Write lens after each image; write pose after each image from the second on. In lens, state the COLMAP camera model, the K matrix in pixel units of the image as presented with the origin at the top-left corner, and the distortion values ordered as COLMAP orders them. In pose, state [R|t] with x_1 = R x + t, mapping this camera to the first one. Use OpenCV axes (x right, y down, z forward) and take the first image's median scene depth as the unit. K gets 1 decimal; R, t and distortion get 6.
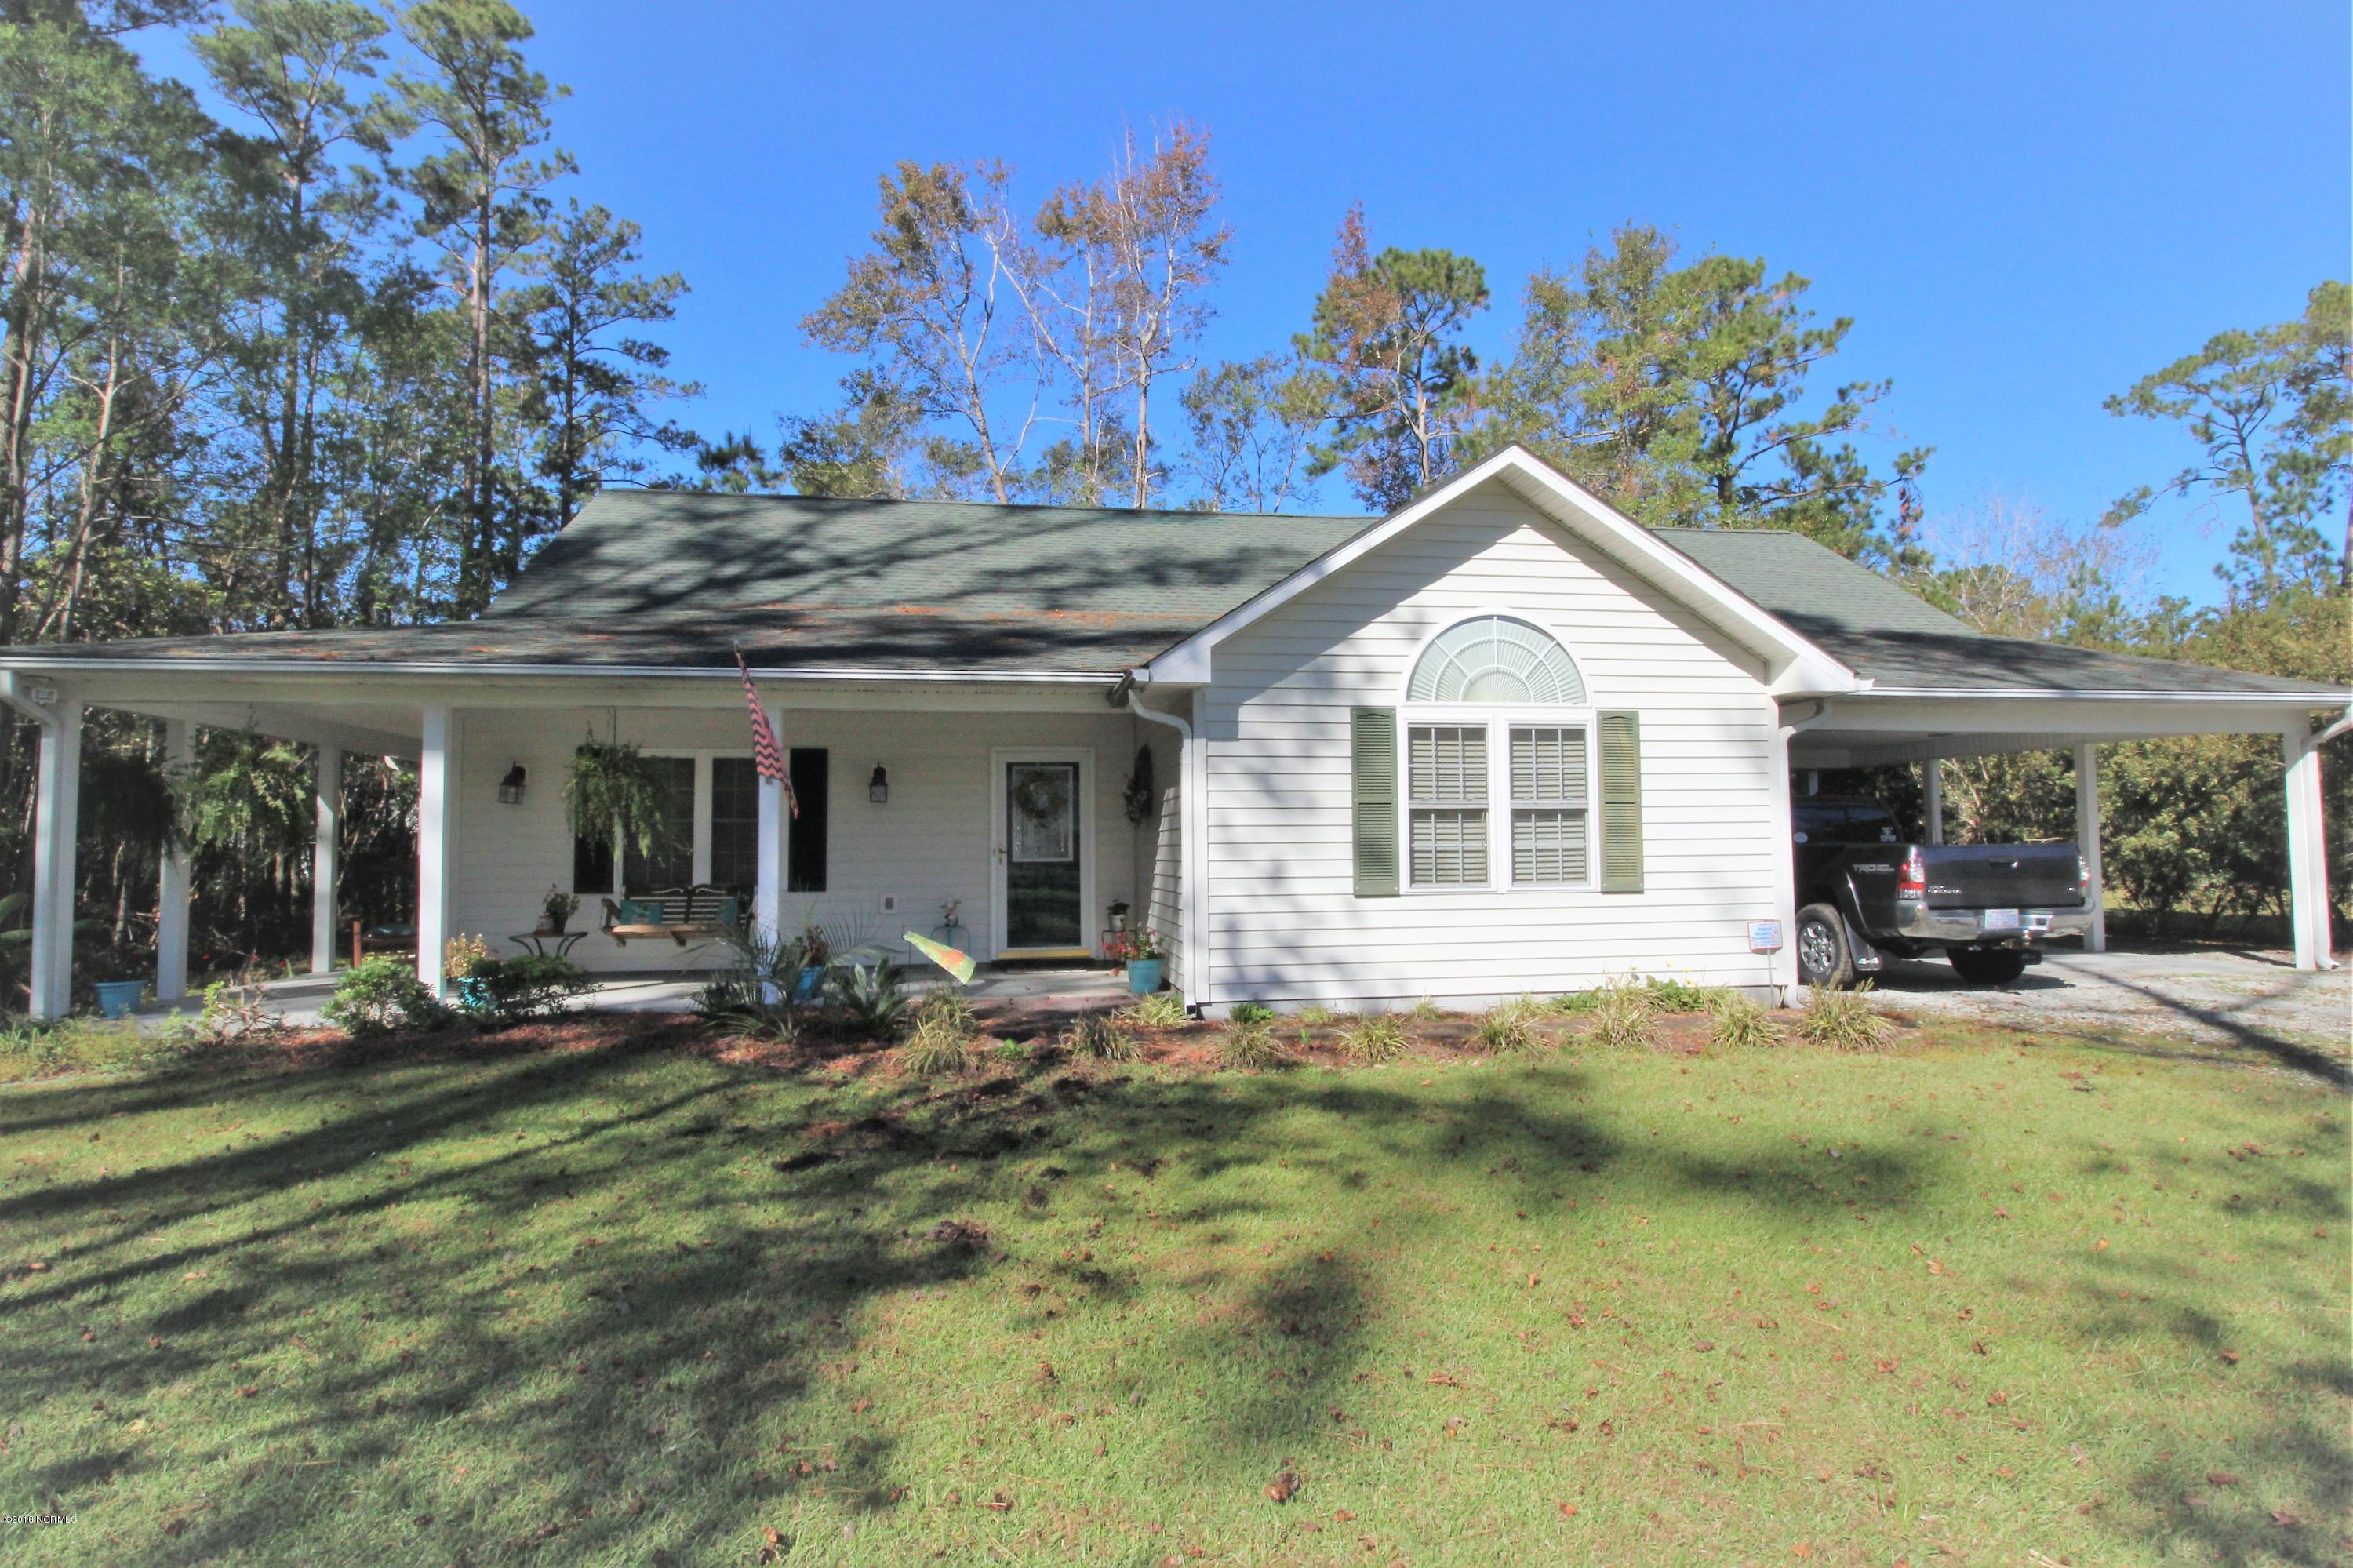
lens RADIAL K [[1226.3, 0, 1176.1], [0, 1226.3, 792.0], [0, 0, 1]] dist [-0.004023, -0.002162]
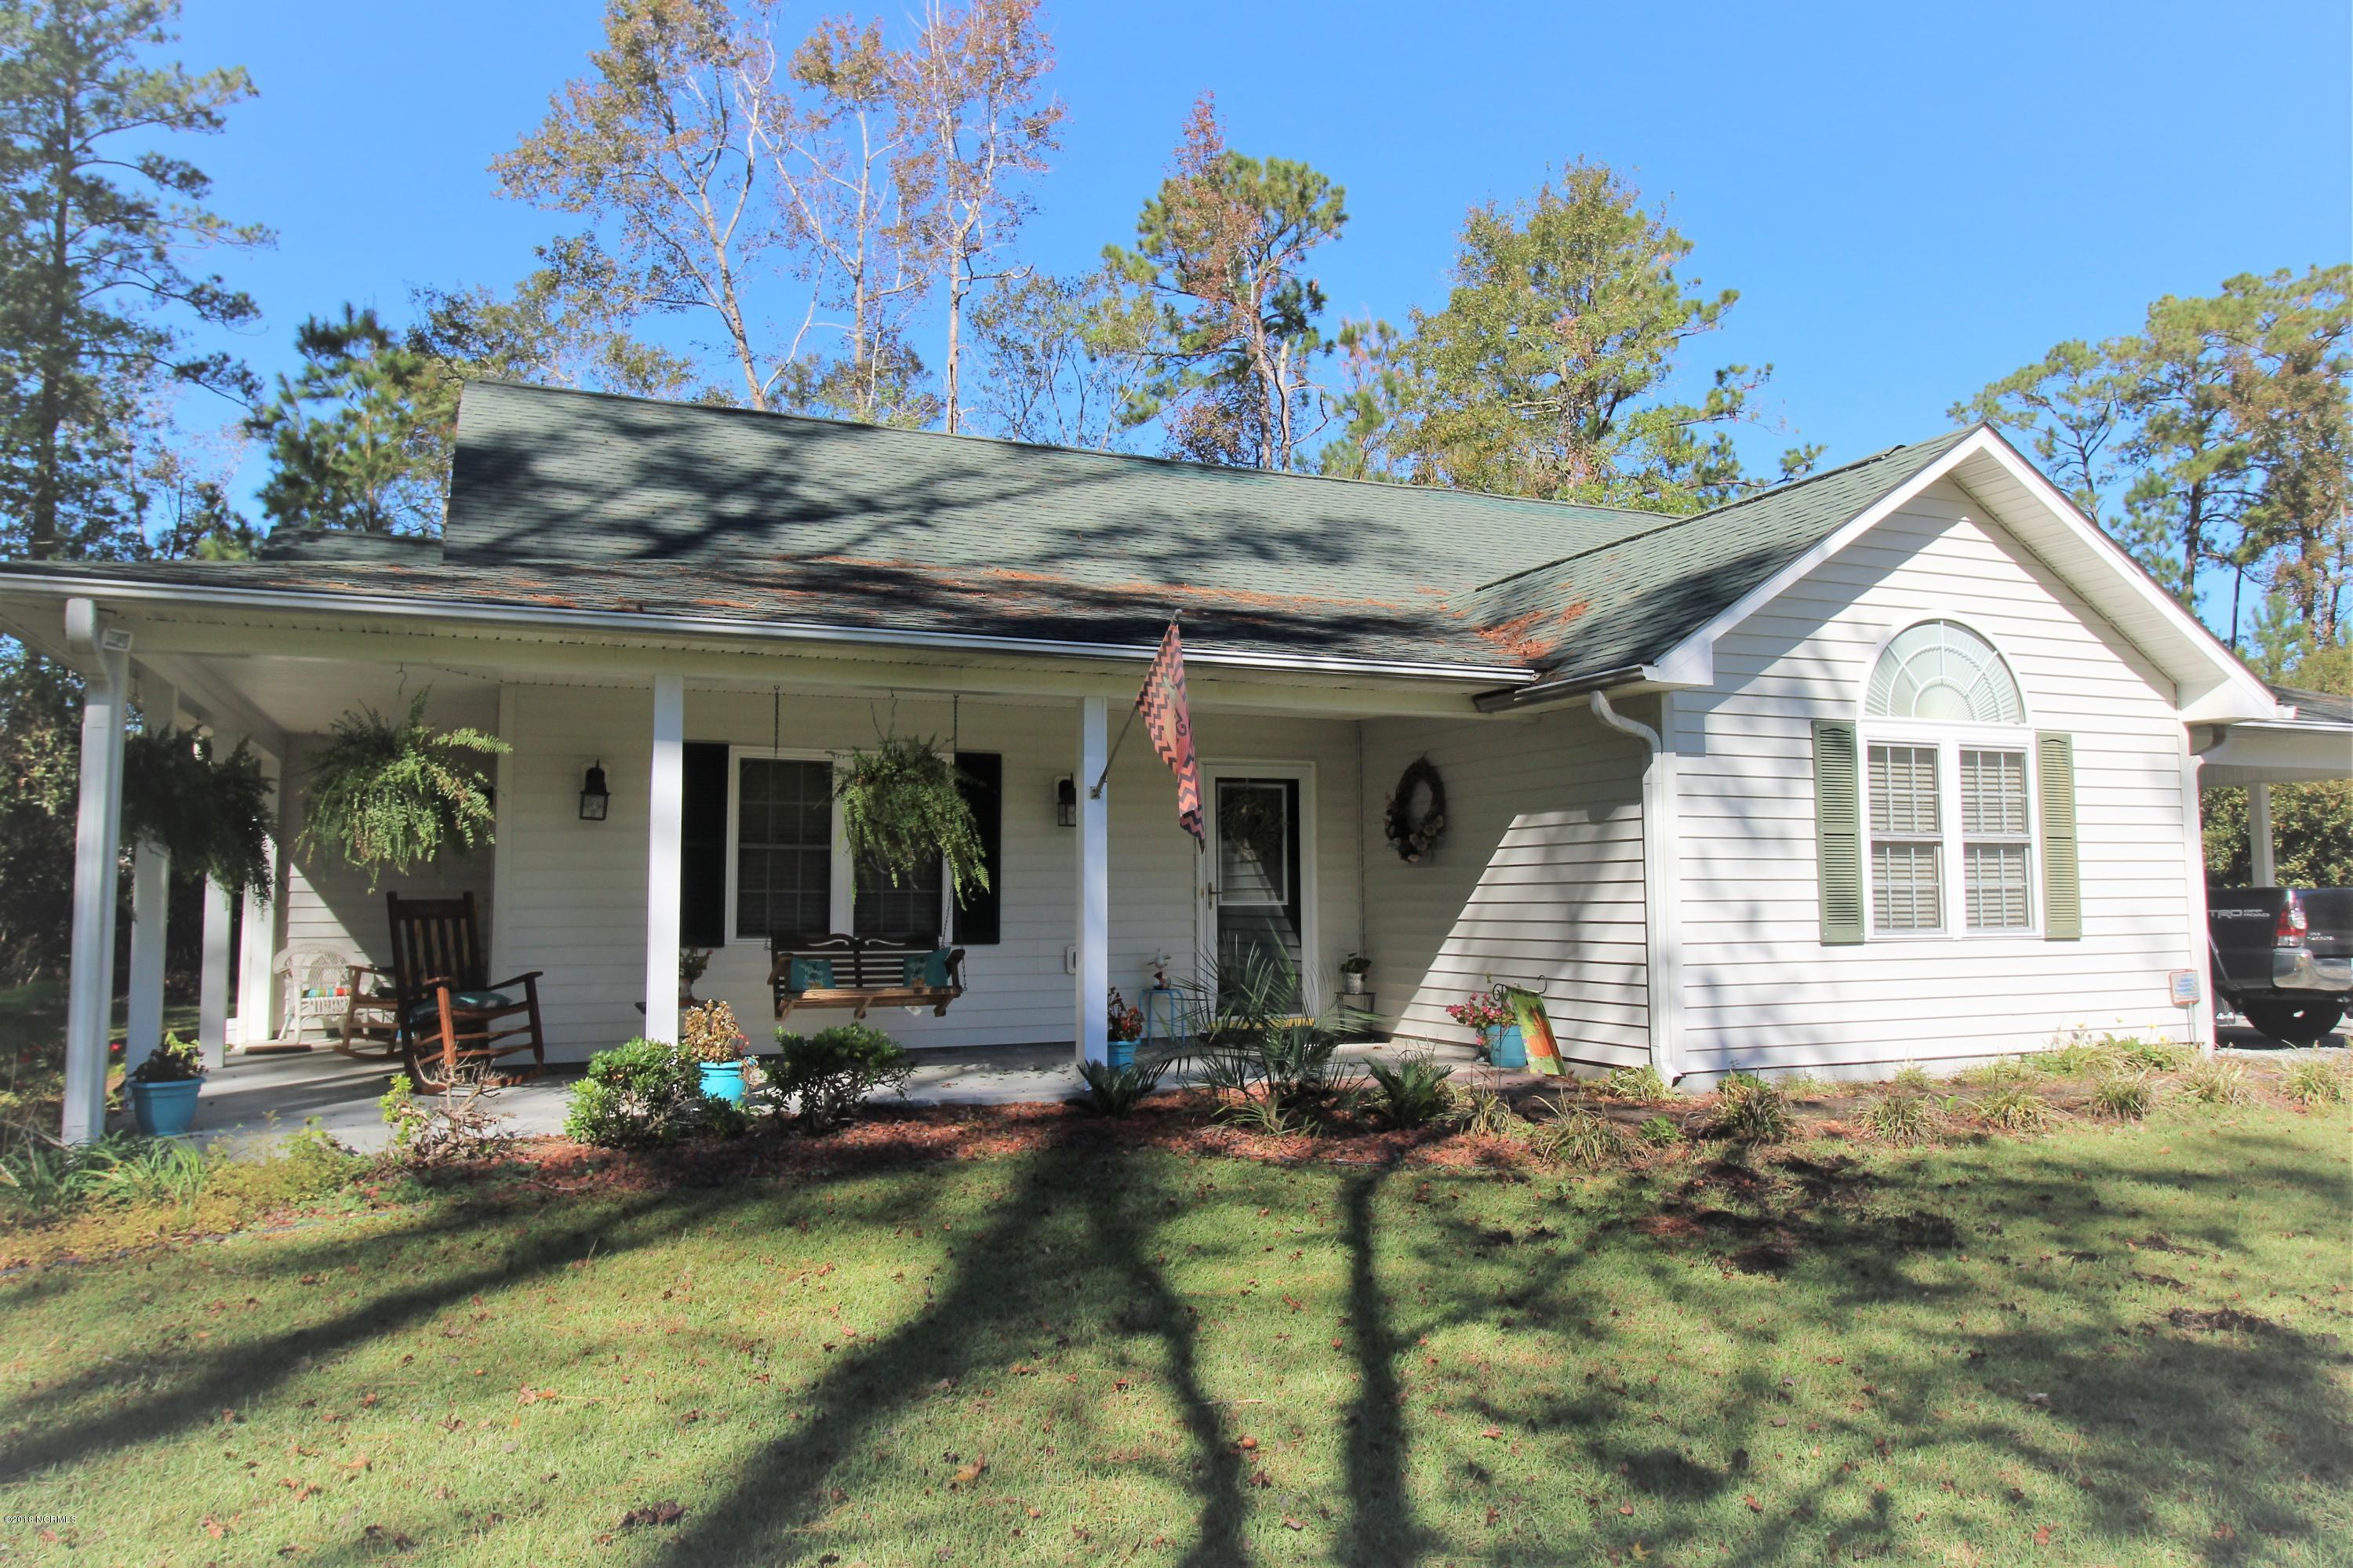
lens RADIAL K [[1586.9, 0, 1175.7], [0, 1586.9, 779.7], [0, 0, 1]] dist [0.005525, -0.002846]
pose [[0.971442, 0.021567, 0.236297, -0.432902], [-0.014288, 0.999370, -0.032475, 0.011107], [-0.236849, 0.028172, 0.971138, 0.031017]]
